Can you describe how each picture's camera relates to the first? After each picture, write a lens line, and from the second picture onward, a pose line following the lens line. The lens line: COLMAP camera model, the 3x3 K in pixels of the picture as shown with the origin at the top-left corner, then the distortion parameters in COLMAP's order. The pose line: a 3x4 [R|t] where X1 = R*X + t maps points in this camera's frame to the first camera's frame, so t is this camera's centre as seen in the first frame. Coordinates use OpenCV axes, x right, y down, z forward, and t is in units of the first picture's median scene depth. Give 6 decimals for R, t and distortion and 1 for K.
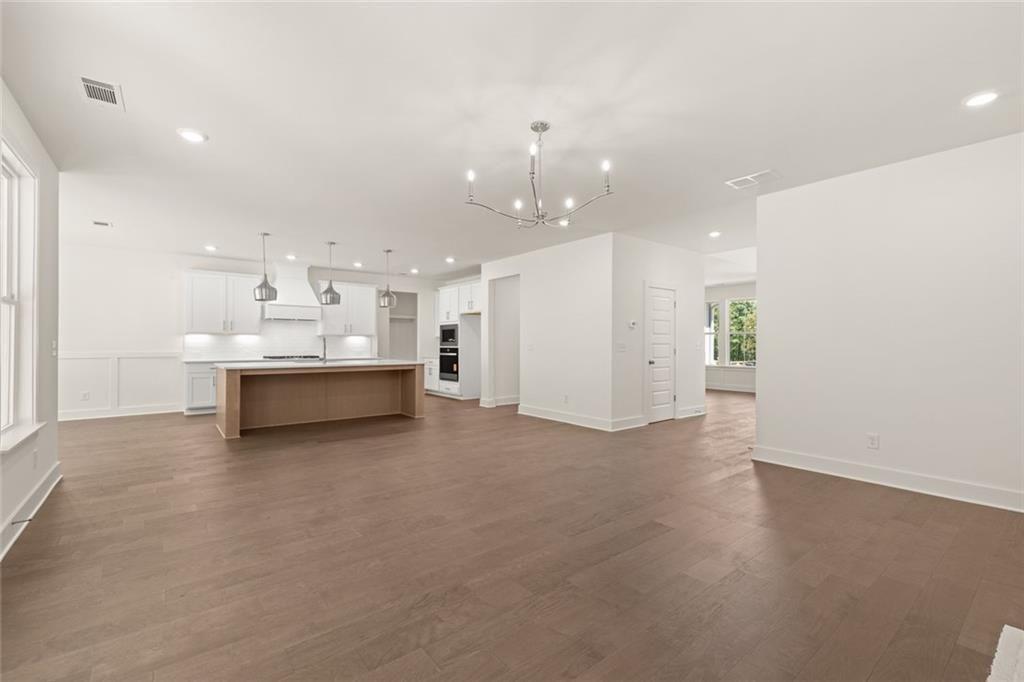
lens RADIAL K [[443.8, 0, 514.4], [0, 443.8, 338.2], [0, 0, 1]] dist [-0.012554, 0.001412]
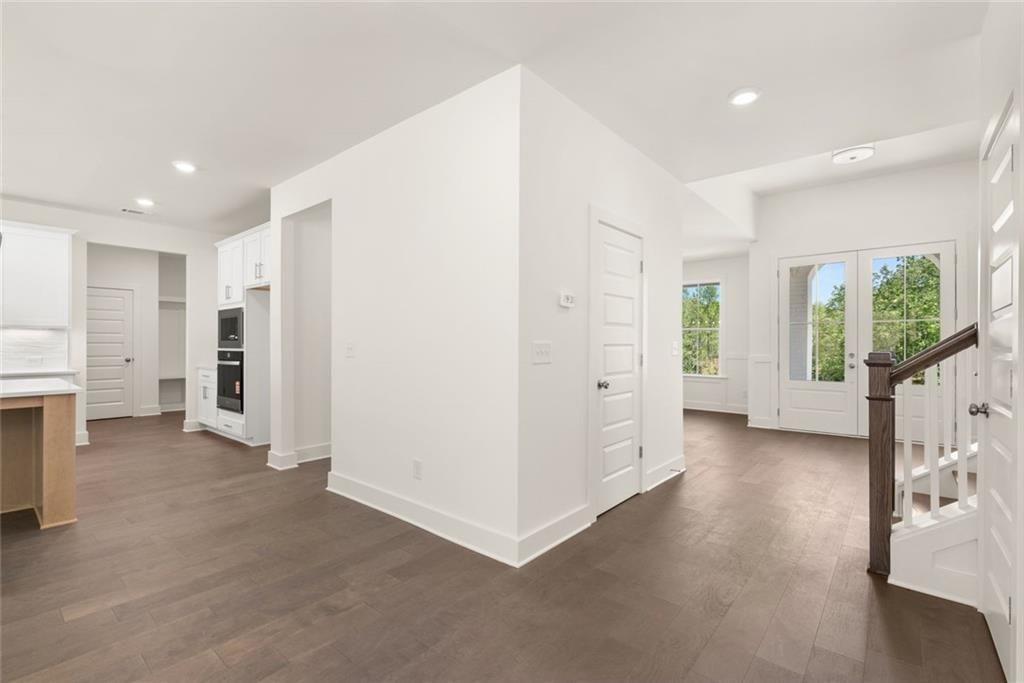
lens RADIAL K [[462.4, 0, 505.2], [0, 462.4, 349.9], [0, 0, 1]] dist [0.001612, 0.000129]
pose [[0.982971, -0.003895, 0.183722, 0.086679], [-0.001417, 0.999585, 0.028771, 0.003167], [-0.183757, -0.028541, 0.982557, 0.391735]]
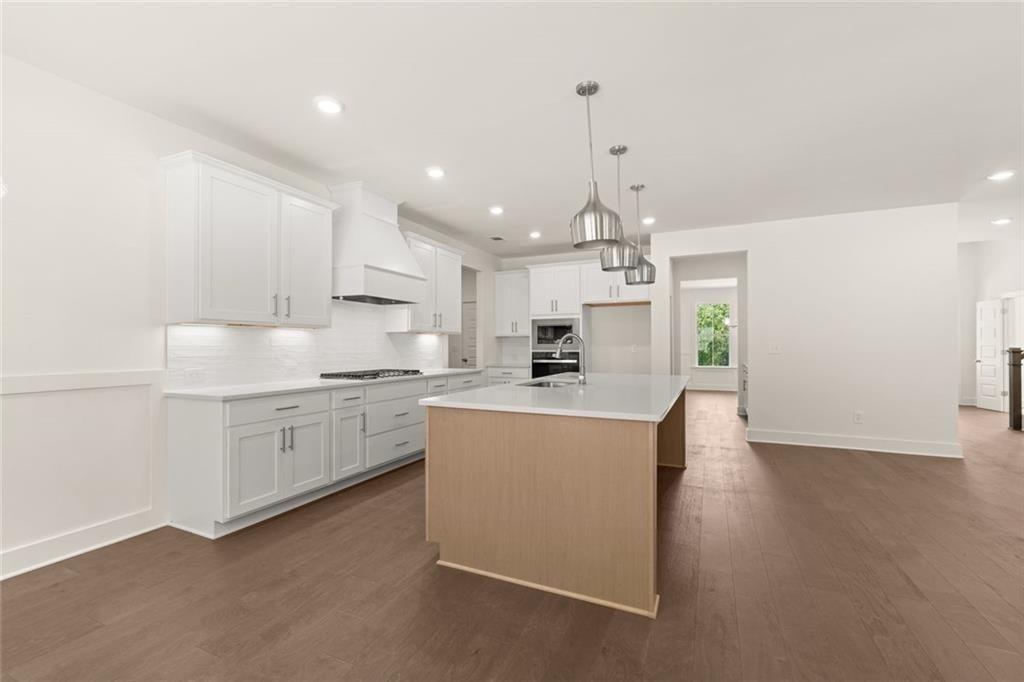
lens RADIAL K [[443.8, 0, 516.1], [0, 443.8, 337.2], [0, 0, 1]] dist [-0.012554, 0.001412]
pose [[0.881658, 0.003790, 0.471875, -0.556663], [0.001984, 0.999929, -0.011737, 0.006824], [-0.471886, 0.011285, 0.881588, 0.438991]]
